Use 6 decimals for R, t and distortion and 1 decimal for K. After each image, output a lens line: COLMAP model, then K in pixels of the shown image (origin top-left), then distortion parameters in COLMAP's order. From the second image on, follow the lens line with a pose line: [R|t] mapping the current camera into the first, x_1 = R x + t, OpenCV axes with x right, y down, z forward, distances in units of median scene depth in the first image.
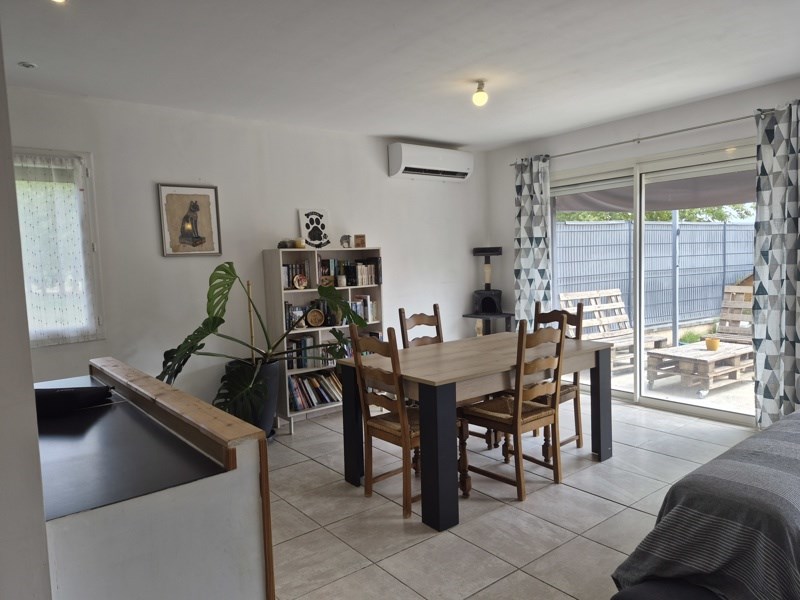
lens RADIAL K [[554.6, 0, 397.7], [0, 554.6, 296.9], [0, 0, 1]] dist [0.038457, -0.004625]
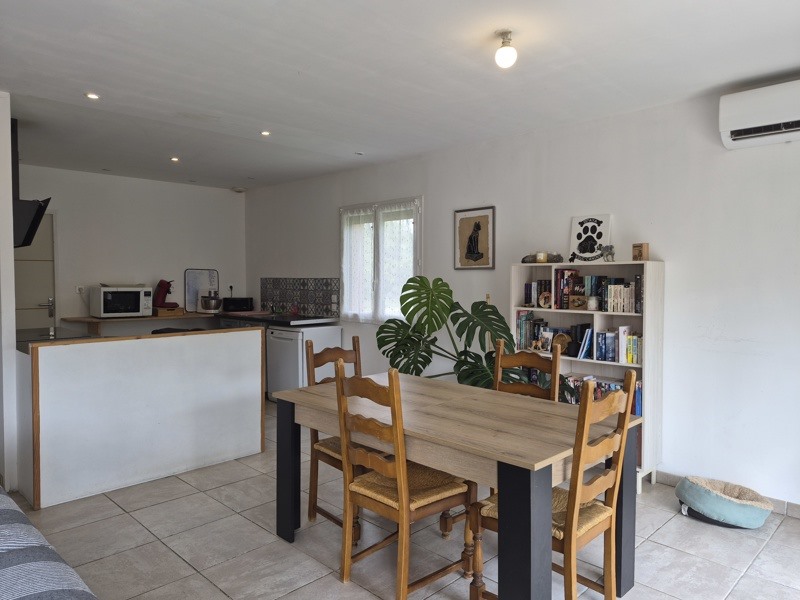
lens RADIAL K [[554.6, 0, 397.7], [0, 554.6, 303.1], [0, 0, 1]] dist [0.038457, -0.004625]
pose [[0.103308, 0.086236, -0.990904, 0.667463], [-0.063699, 0.994763, 0.079931, -0.076141], [0.992608, 0.054862, 0.108260, 0.637182]]
